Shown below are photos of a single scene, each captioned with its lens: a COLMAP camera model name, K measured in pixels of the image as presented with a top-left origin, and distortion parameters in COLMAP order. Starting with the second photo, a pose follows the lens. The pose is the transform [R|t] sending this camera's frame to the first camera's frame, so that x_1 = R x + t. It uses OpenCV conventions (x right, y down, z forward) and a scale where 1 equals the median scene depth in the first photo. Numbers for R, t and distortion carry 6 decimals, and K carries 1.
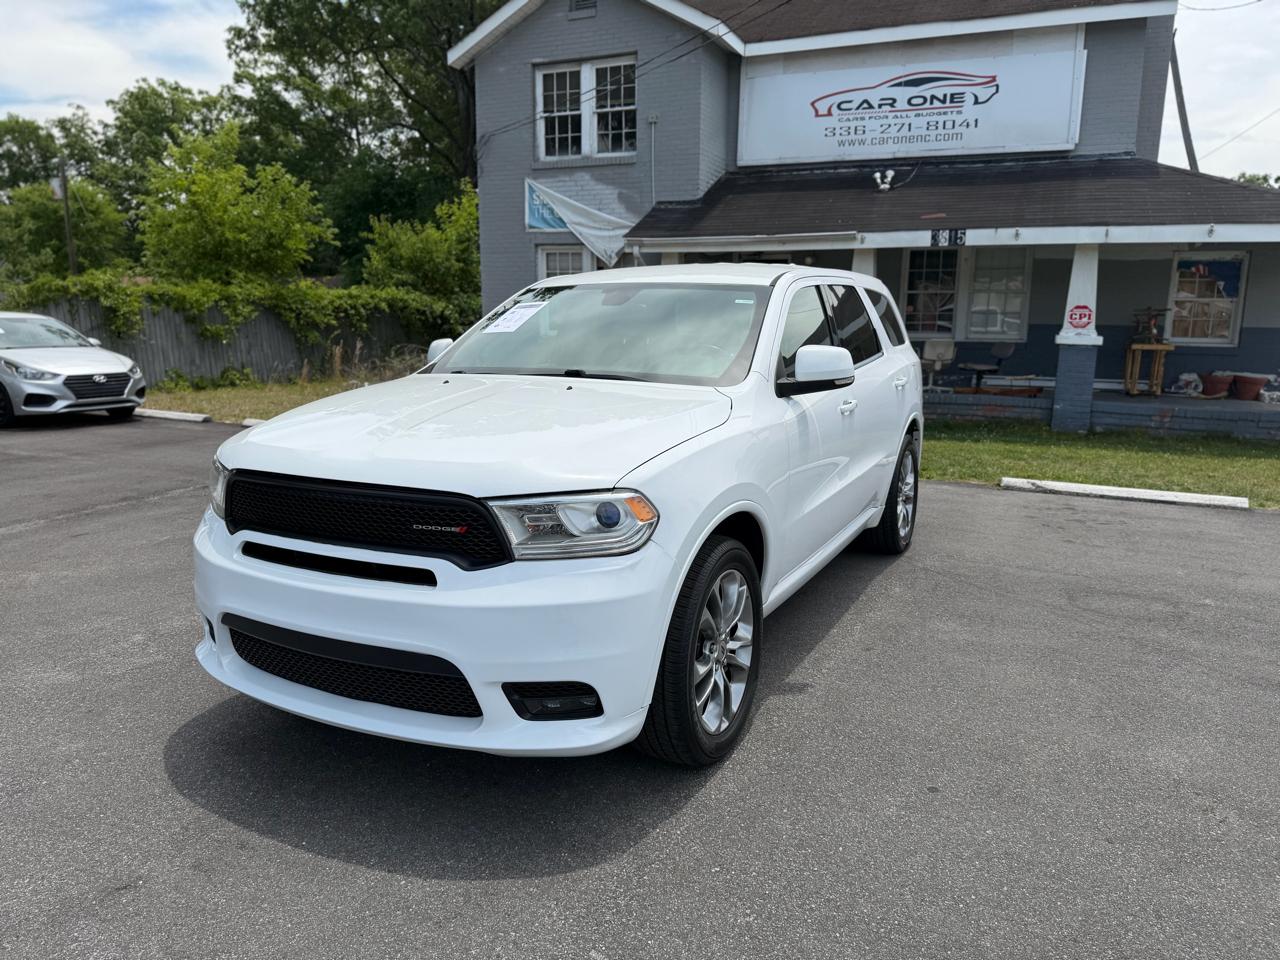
lens RADIAL K [[896.5, 0, 632.4], [0, 896.5, 475.7], [0, 0, 1]] dist [0.006295, -0.017254]
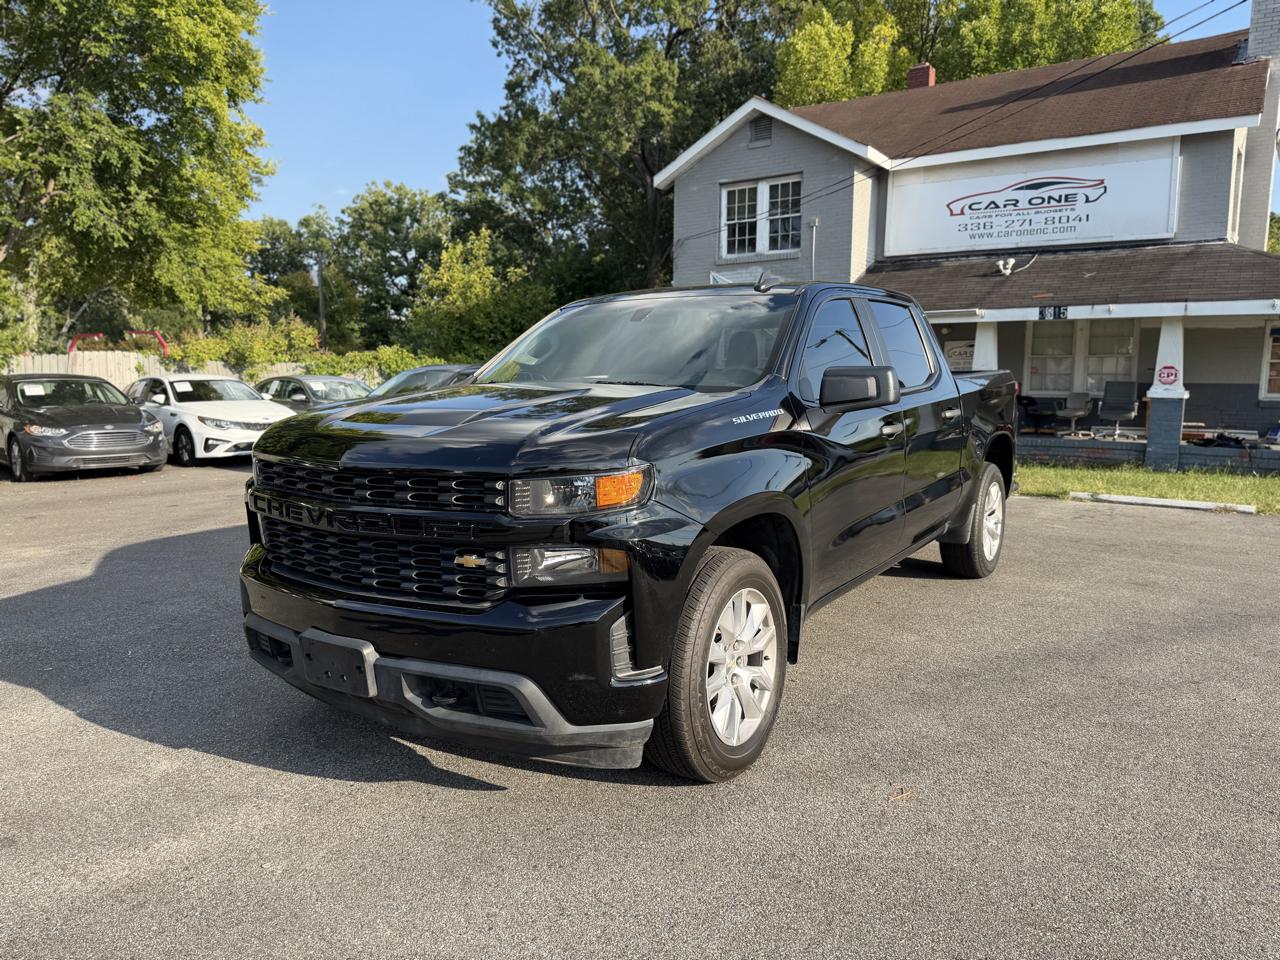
lens RADIAL K [[877.9, 0, 635.0], [0, 877.9, 485.2], [0, 0, 1]] dist [0.026265, -0.037157]
pose [[0.983107, 0.018006, -0.182142, 0.006817], [-0.029361, 0.997776, -0.059838, 0.051513], [0.180660, 0.064175, 0.981450, -0.236394]]
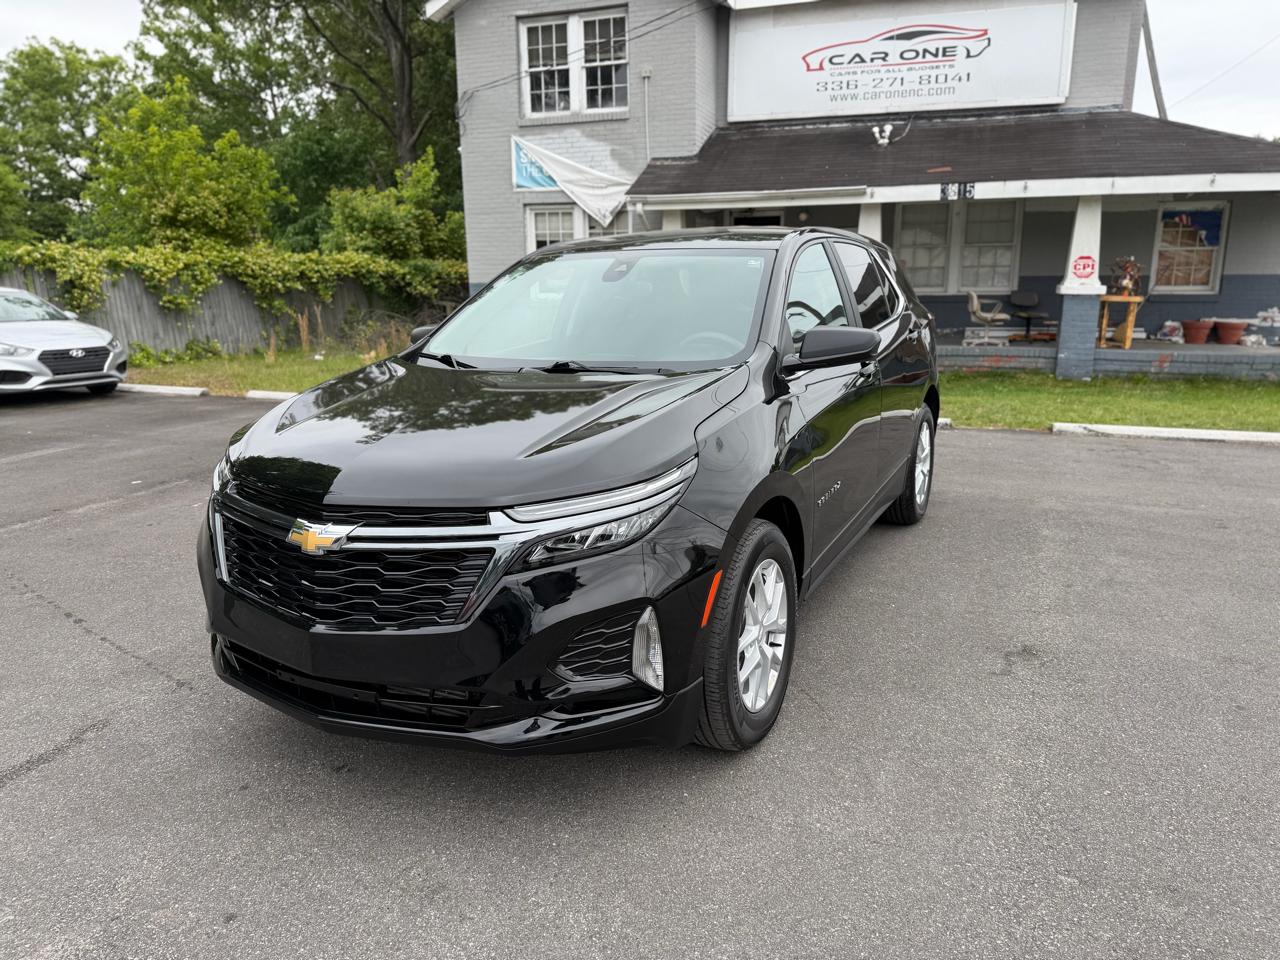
lens RADIAL K [[896.5, 0, 632.4], [0, 896.5, 475.7], [0, 0, 1]] dist [0.006295, -0.017254]
pose [[0.995988, -0.037598, 0.081210, -0.087444], [0.034523, 0.998645, 0.038937, 0.003348], [-0.082564, -0.035977, 0.995936, 0.007194]]
